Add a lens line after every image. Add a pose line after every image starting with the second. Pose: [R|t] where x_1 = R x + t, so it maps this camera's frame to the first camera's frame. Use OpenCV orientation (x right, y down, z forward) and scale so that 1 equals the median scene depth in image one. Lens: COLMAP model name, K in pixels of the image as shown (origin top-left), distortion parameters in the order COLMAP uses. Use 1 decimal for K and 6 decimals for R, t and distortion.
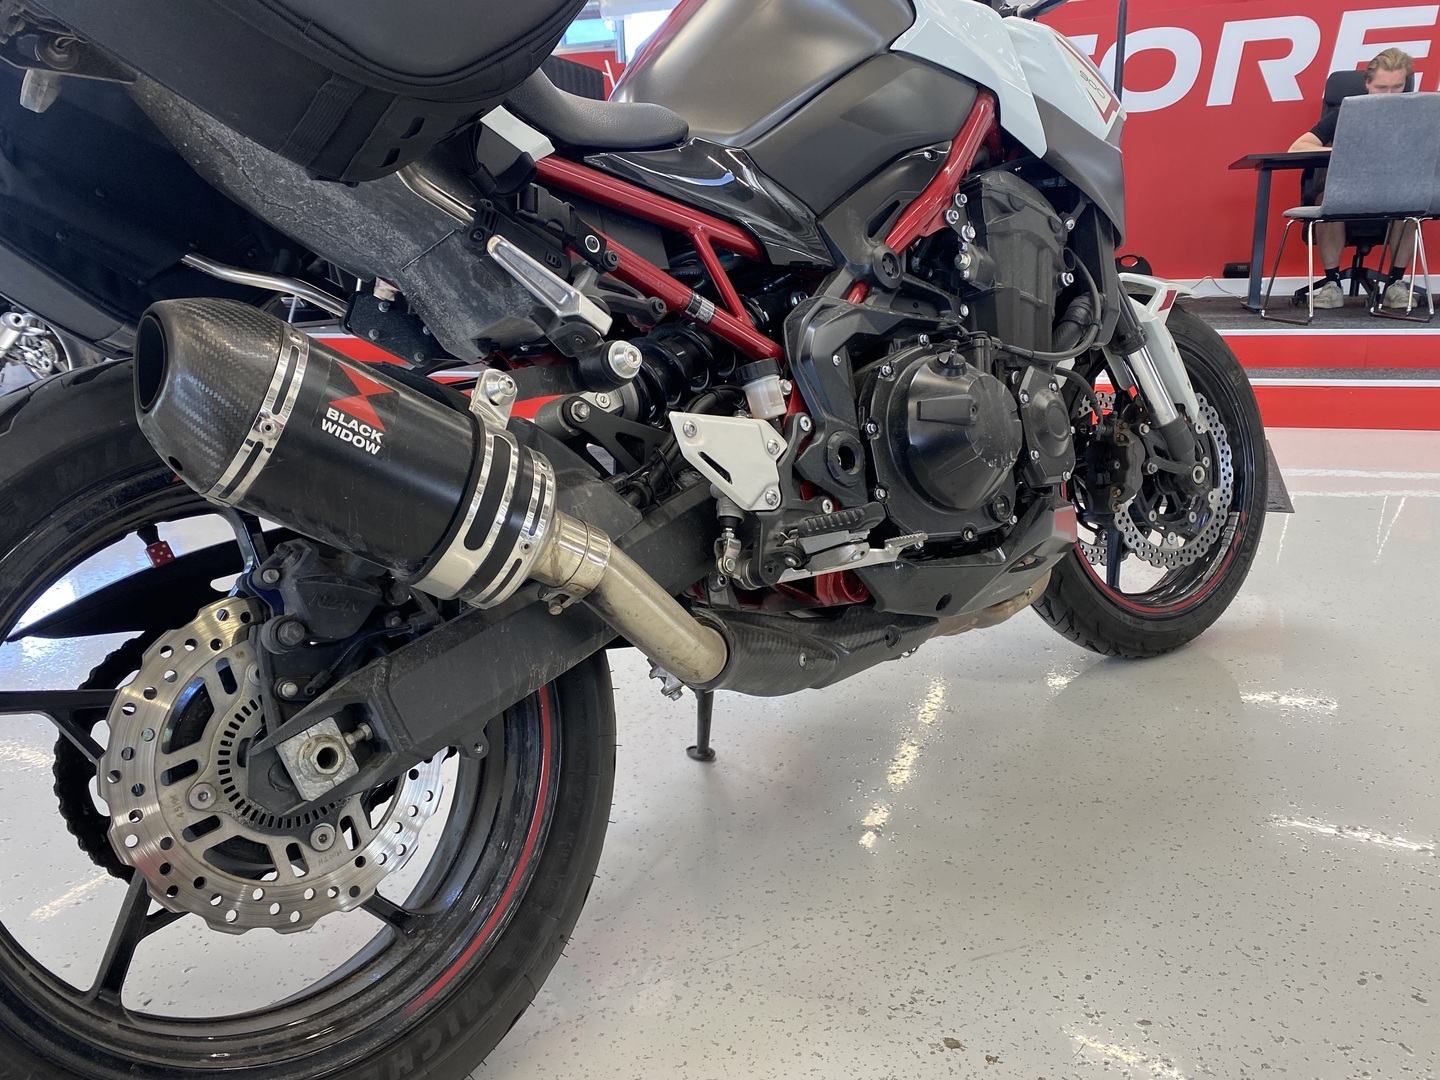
lens RADIAL K [[1103.8, 0, 720.0], [0, 1103.8, 540.0], [0, 0, 1]] dist [0.050120, -0.053046]
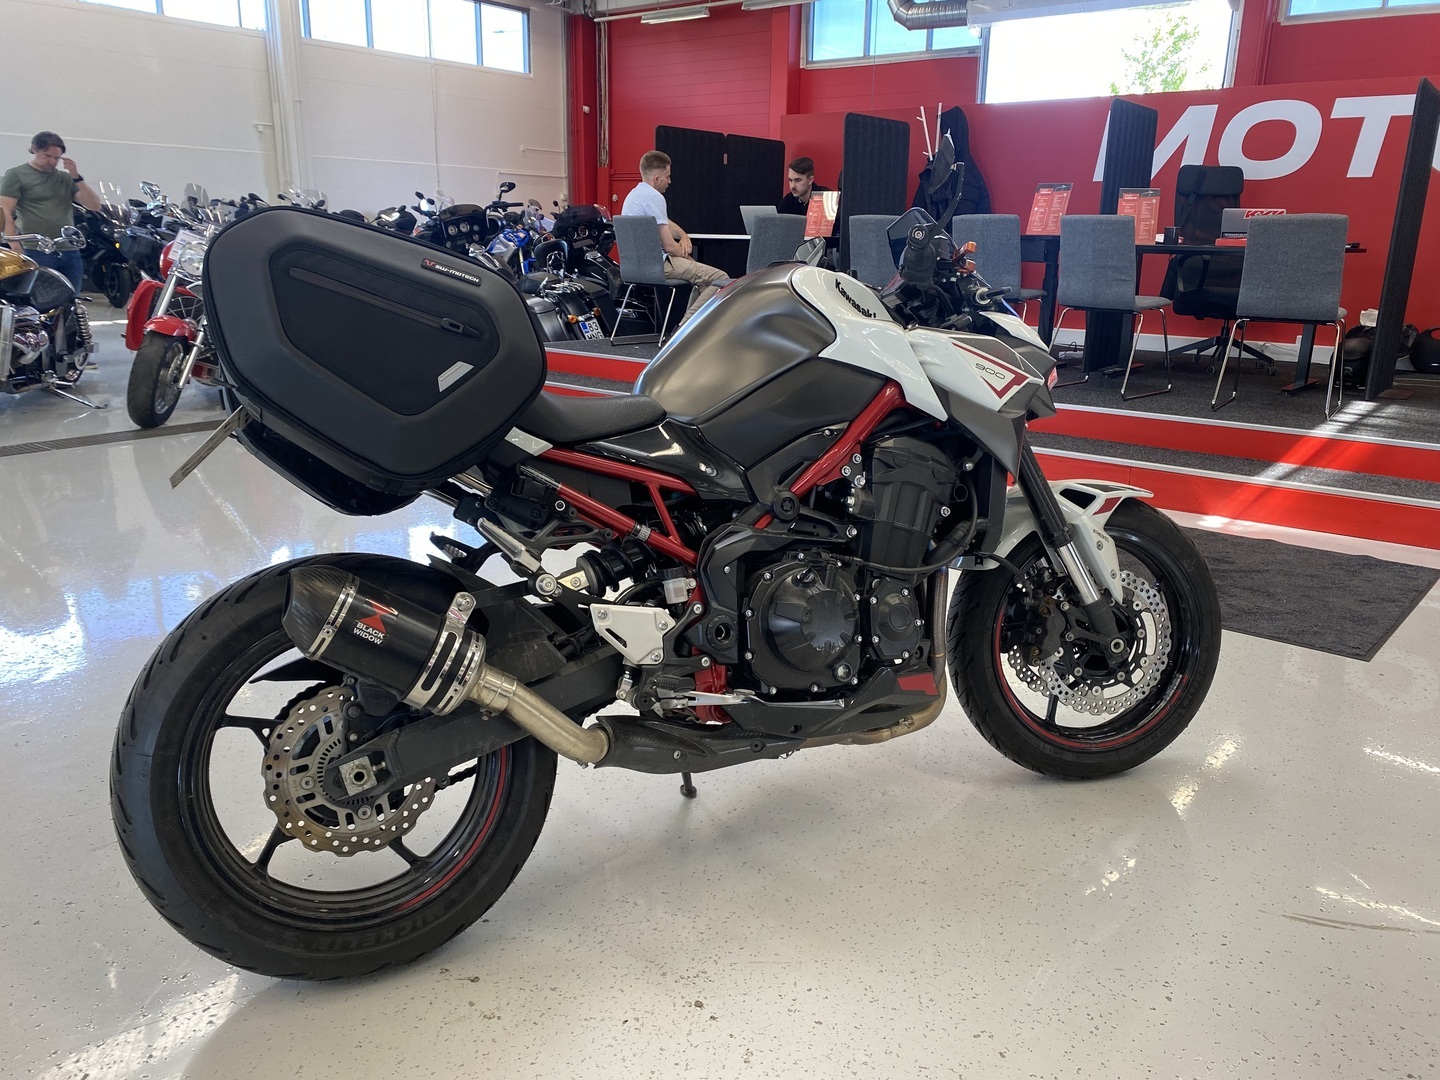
lens RADIAL K [[1100.8, 0, 717.5], [0, 1100.8, 531.0], [0, 0, 1]] dist [0.104053, -0.167166]
pose [[0.945711, 0.124756, -0.300110, 0.614260], [-0.119681, 0.992184, 0.035313, -0.298869], [0.302170, 0.002521, 0.953251, -0.559622]]
